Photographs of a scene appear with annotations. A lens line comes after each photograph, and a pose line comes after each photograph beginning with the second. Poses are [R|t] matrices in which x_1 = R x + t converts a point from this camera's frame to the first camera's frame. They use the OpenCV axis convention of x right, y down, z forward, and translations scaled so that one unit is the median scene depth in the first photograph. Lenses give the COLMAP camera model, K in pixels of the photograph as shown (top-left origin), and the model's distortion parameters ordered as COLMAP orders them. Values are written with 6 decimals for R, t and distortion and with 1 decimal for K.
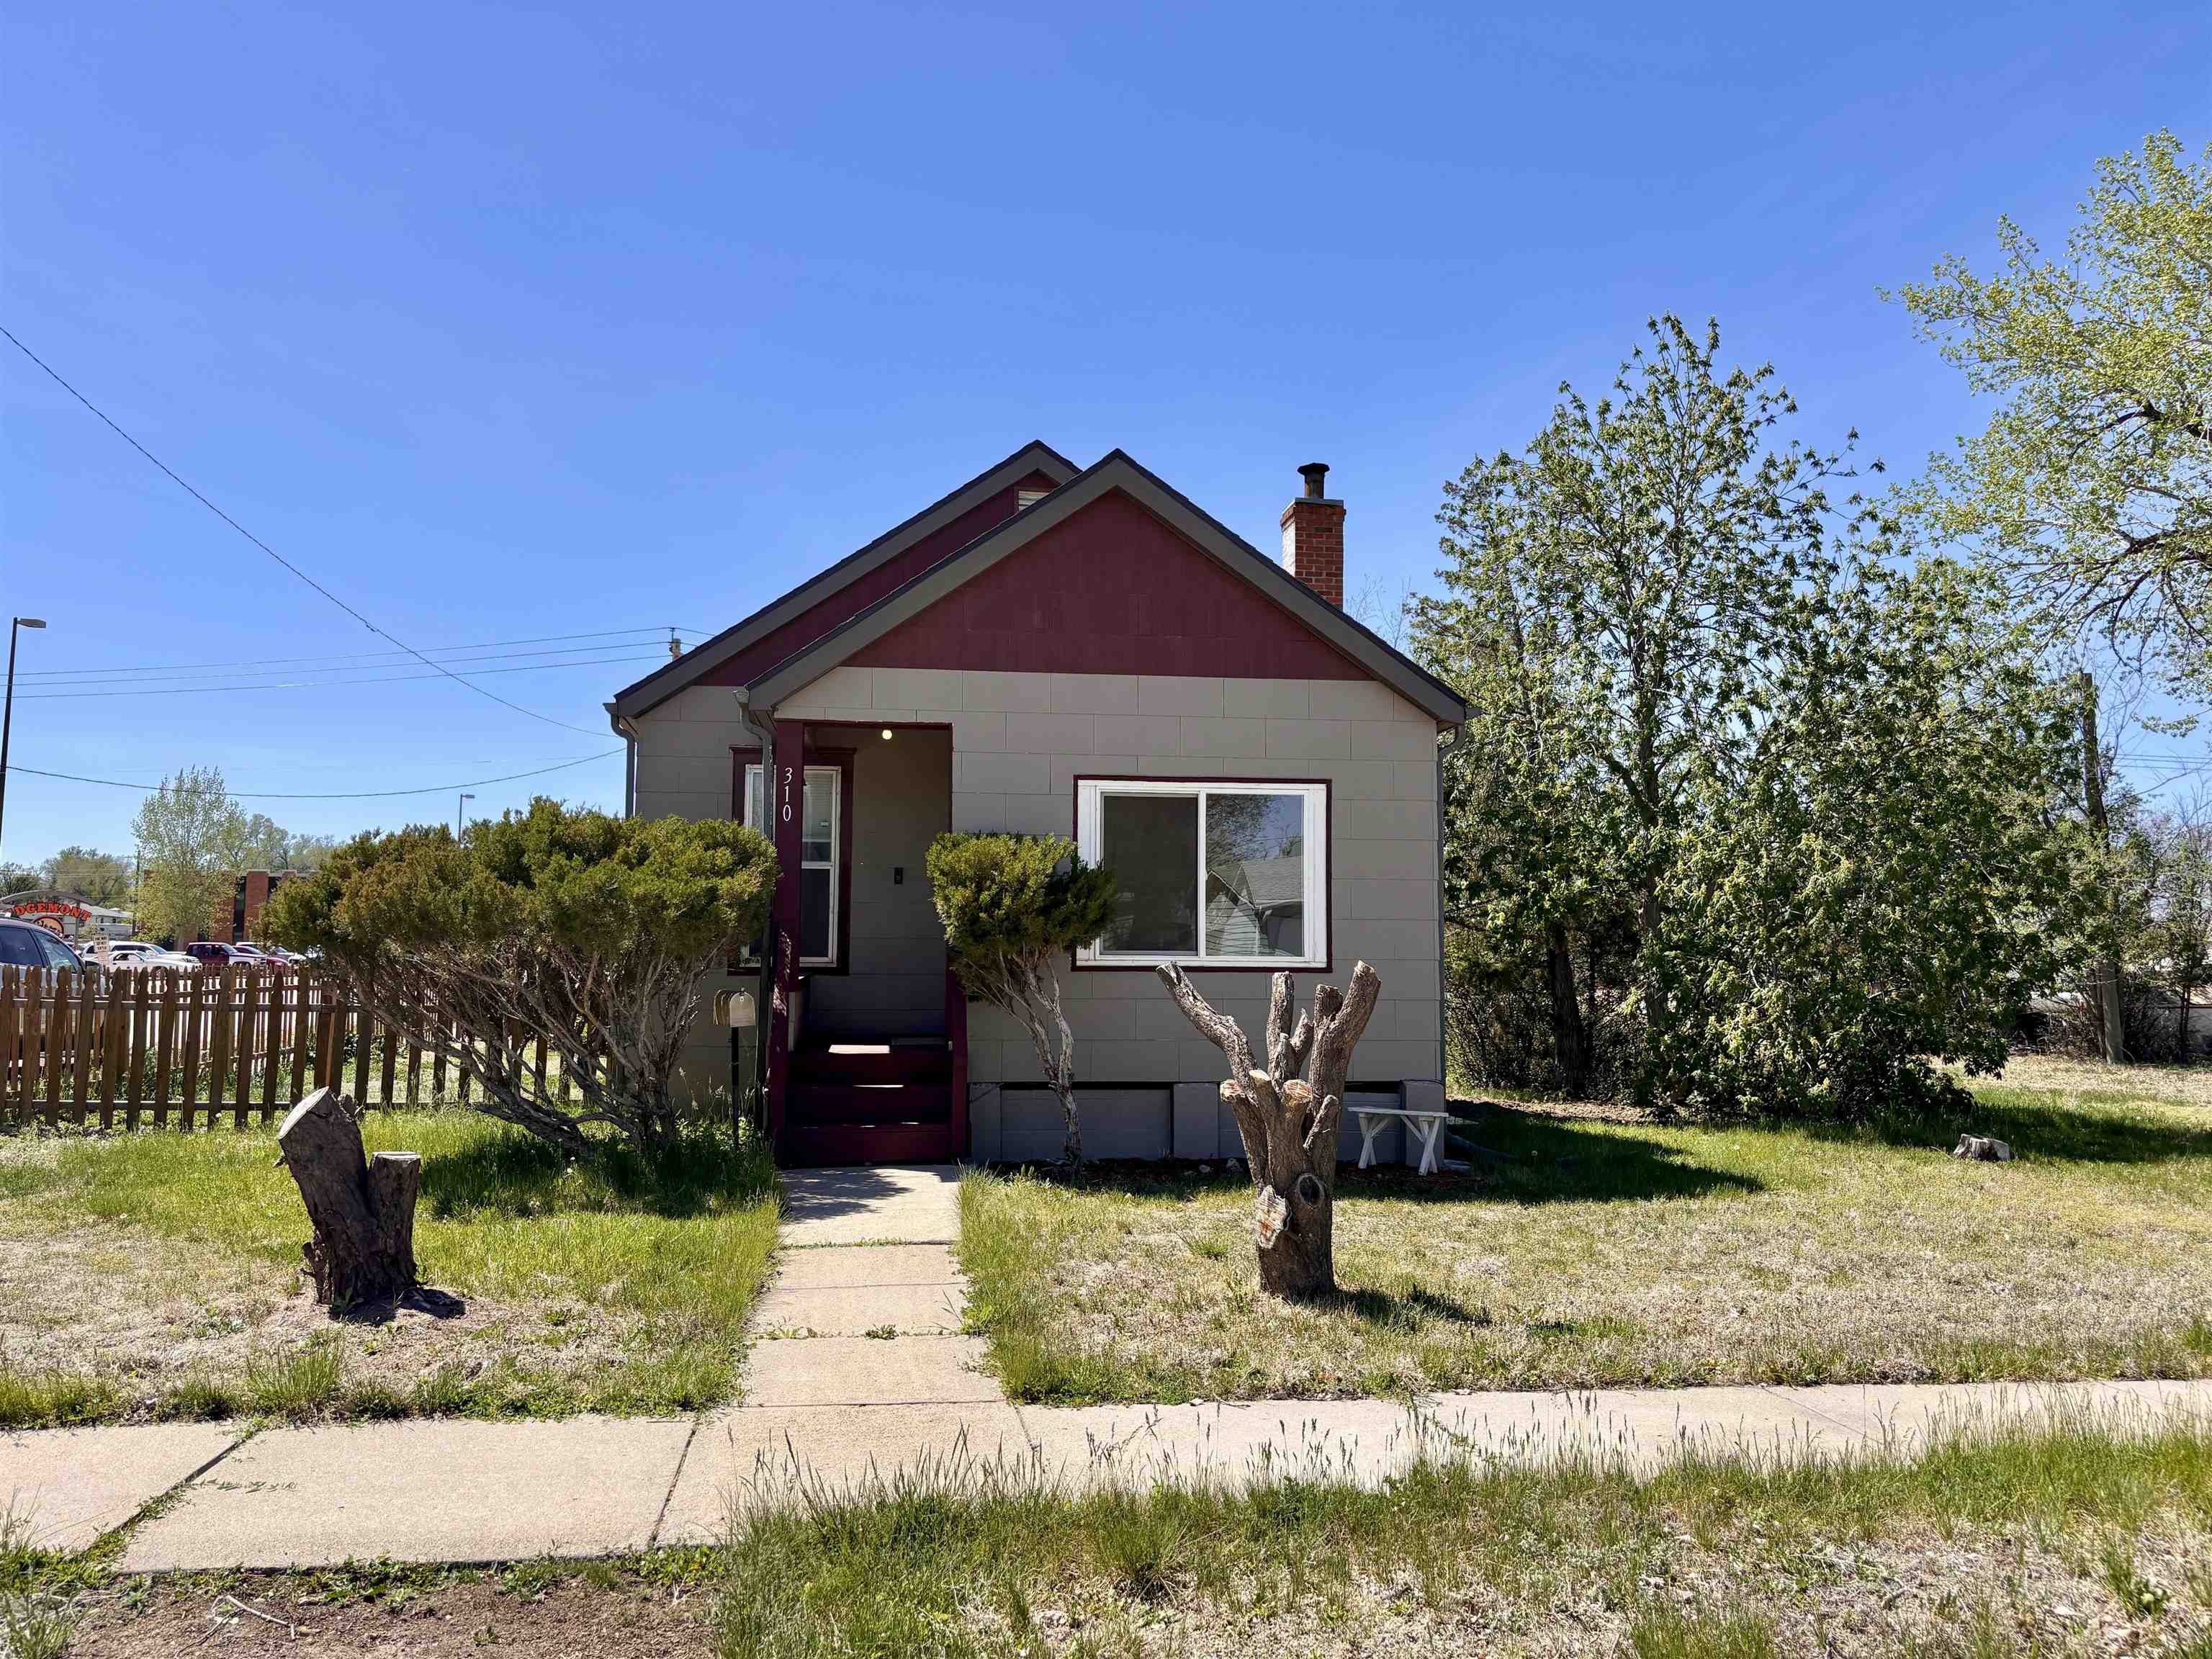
lens RADIAL K [[1695.8, 0, 1106.0], [0, 1695.8, 829.5], [0, 0, 1]] dist [0.085389, -0.127961]
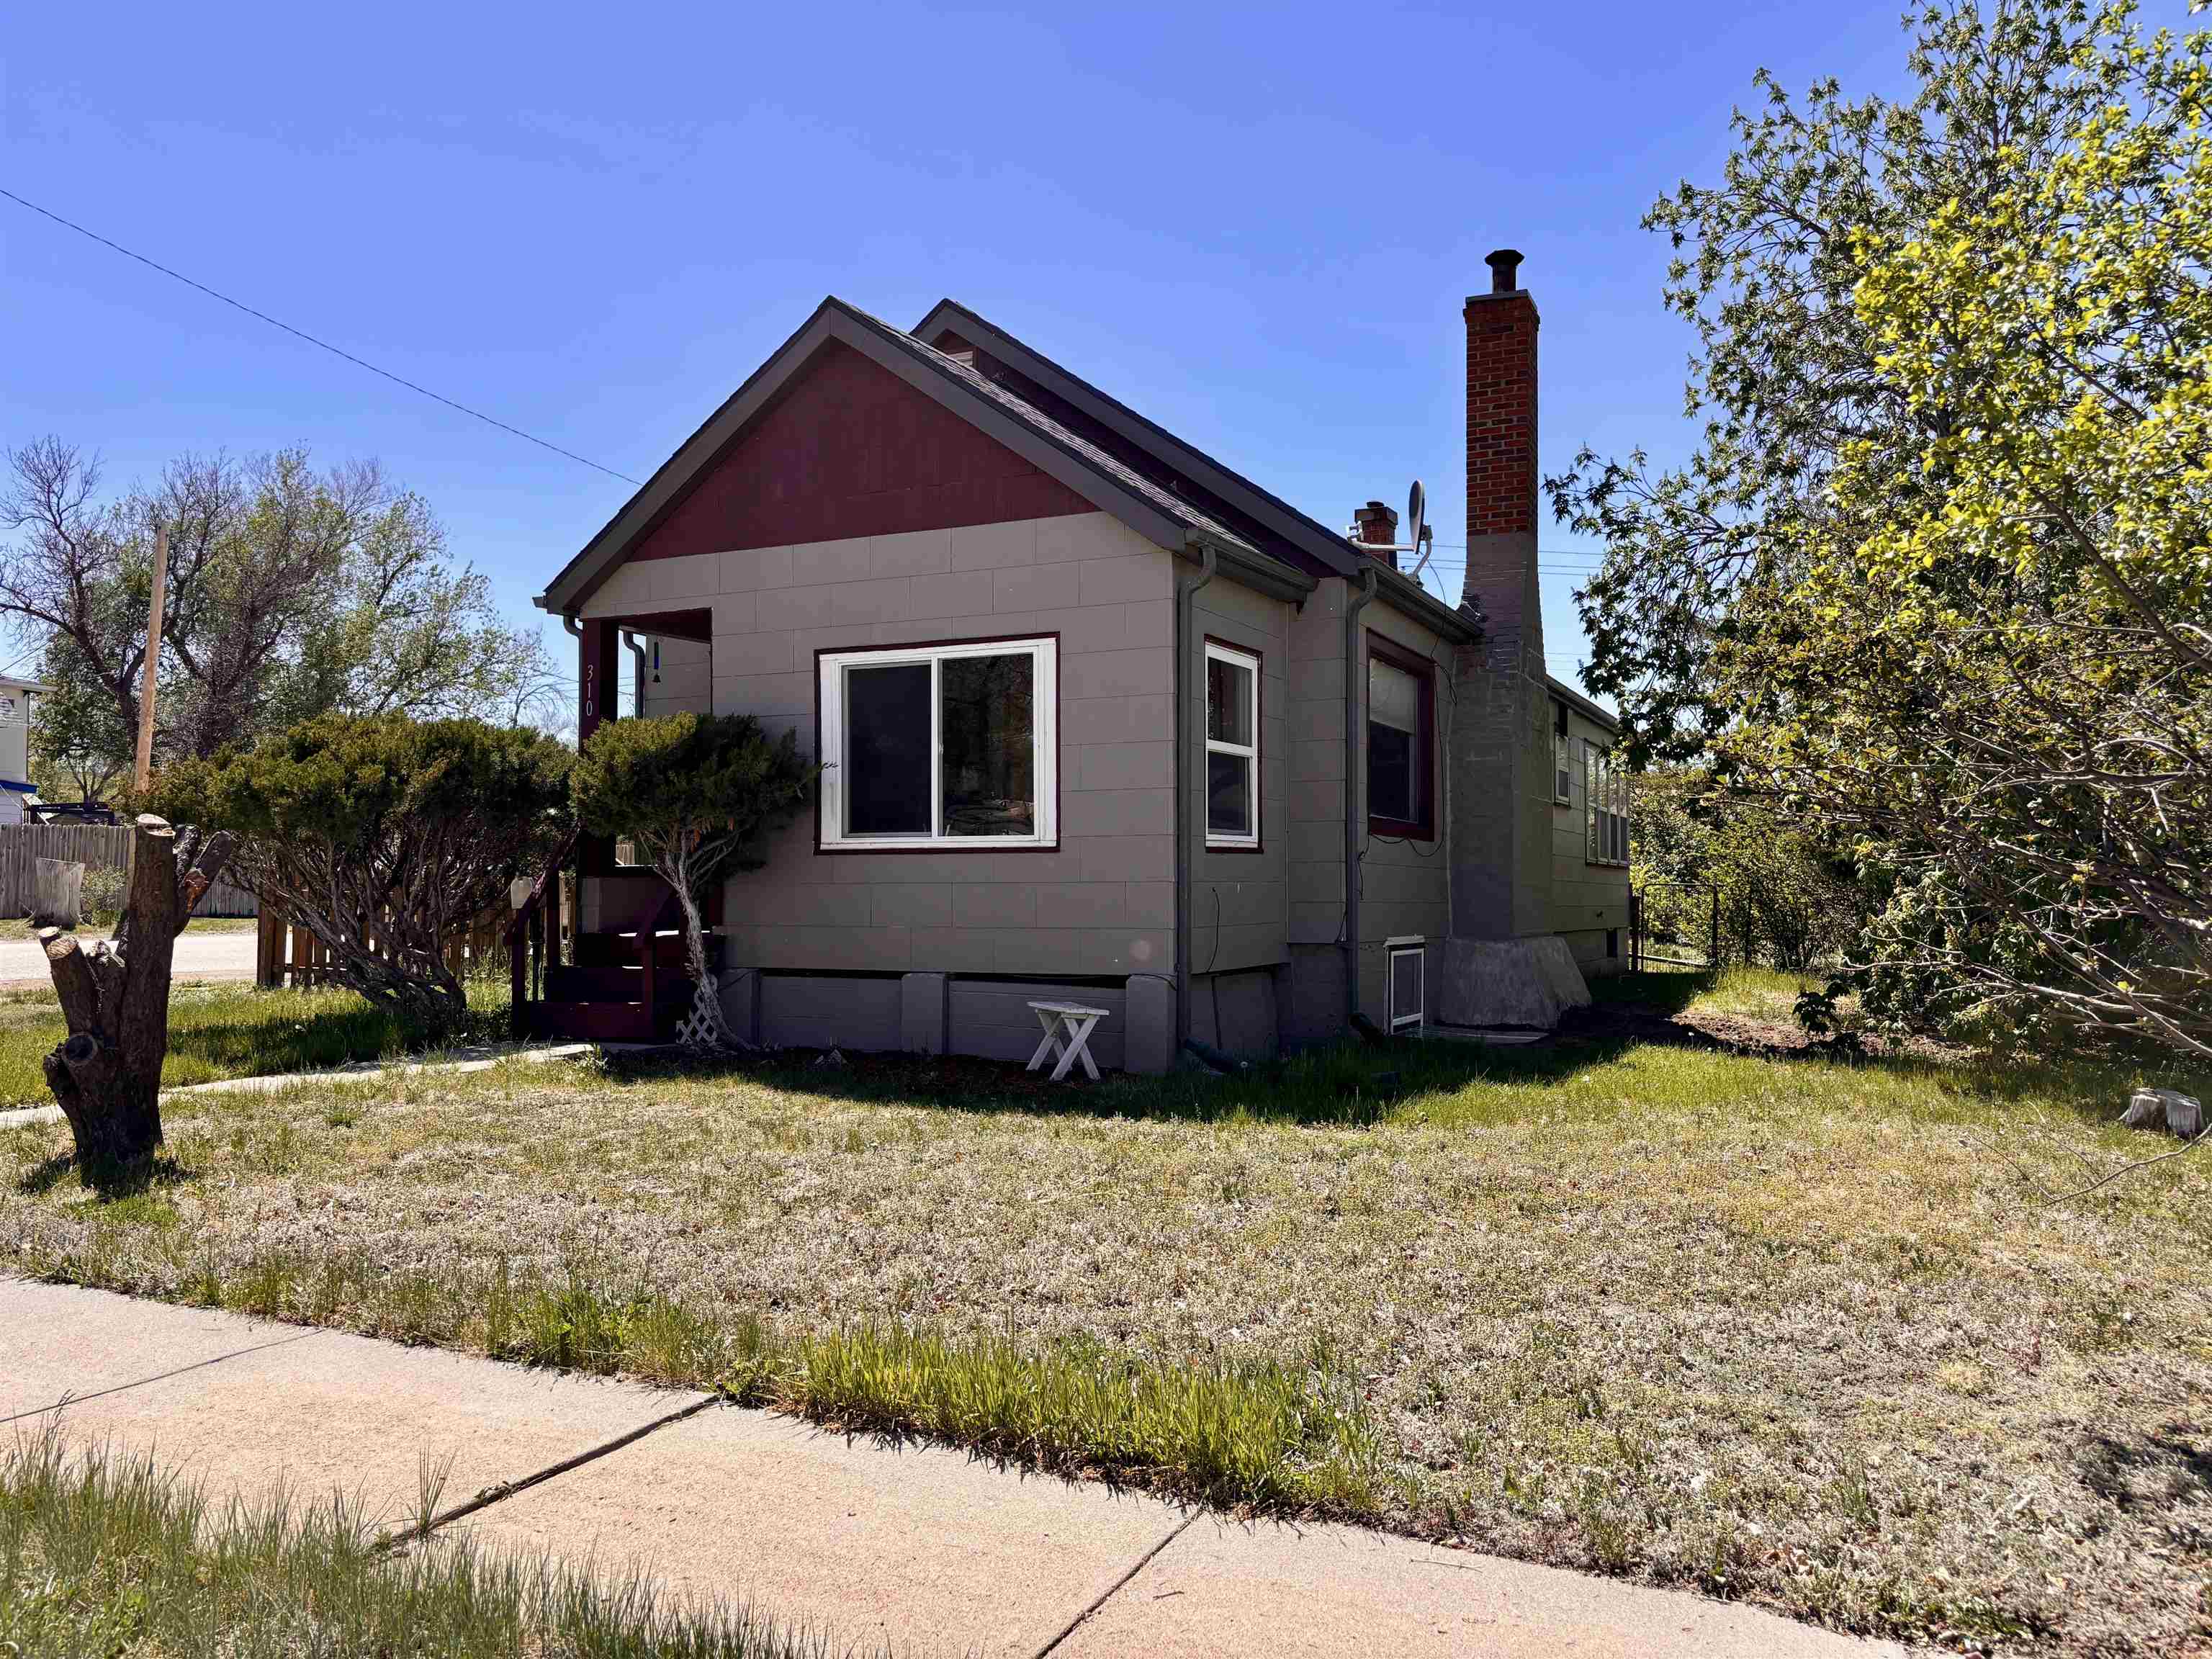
lens RADIAL K [[1695.8, 0, 1106.0], [0, 1695.8, 829.5], [0, 0, 1]] dist [0.085389, -0.127961]
pose [[0.831977, -0.023325, -0.554320, 0.637183], [0.048516, 0.998347, 0.030809, 0.046480], [0.552685, -0.052526, 0.831733, 0.286221]]
